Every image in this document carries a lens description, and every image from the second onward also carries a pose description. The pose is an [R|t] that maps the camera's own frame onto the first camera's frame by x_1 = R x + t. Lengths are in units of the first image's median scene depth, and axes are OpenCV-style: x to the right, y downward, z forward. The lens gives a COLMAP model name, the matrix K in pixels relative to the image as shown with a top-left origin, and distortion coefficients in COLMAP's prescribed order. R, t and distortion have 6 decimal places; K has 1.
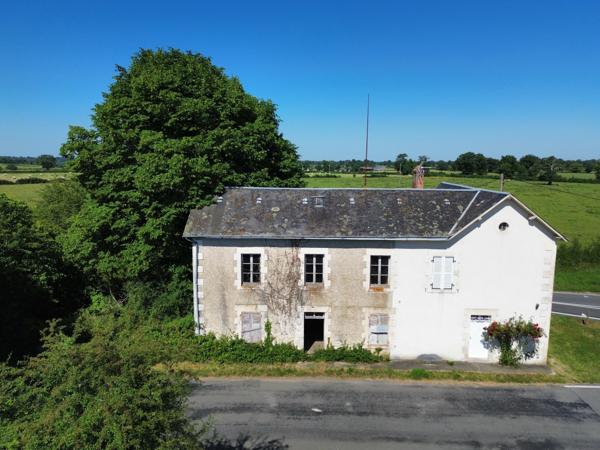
lens RADIAL K [[419.9, 0, 300.6], [0, 419.9, 224.2], [0, 0, 1]] dist [0.055134, -0.036009]
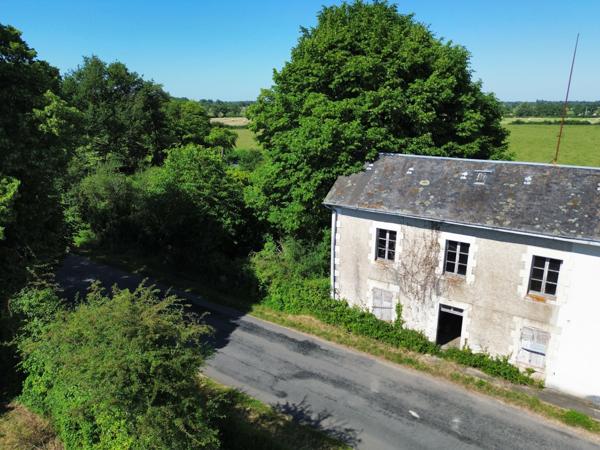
lens RADIAL K [[419.9, 0, 301.6], [0, 419.9, 223.5], [0, 0, 1]] dist [0.055134, -0.036009]
pose [[0.842423, 0.143548, -0.519343, 0.199865], [-0.076073, 0.985891, 0.149107, -0.065757], [0.533419, -0.086103, 0.841457, 0.111682]]
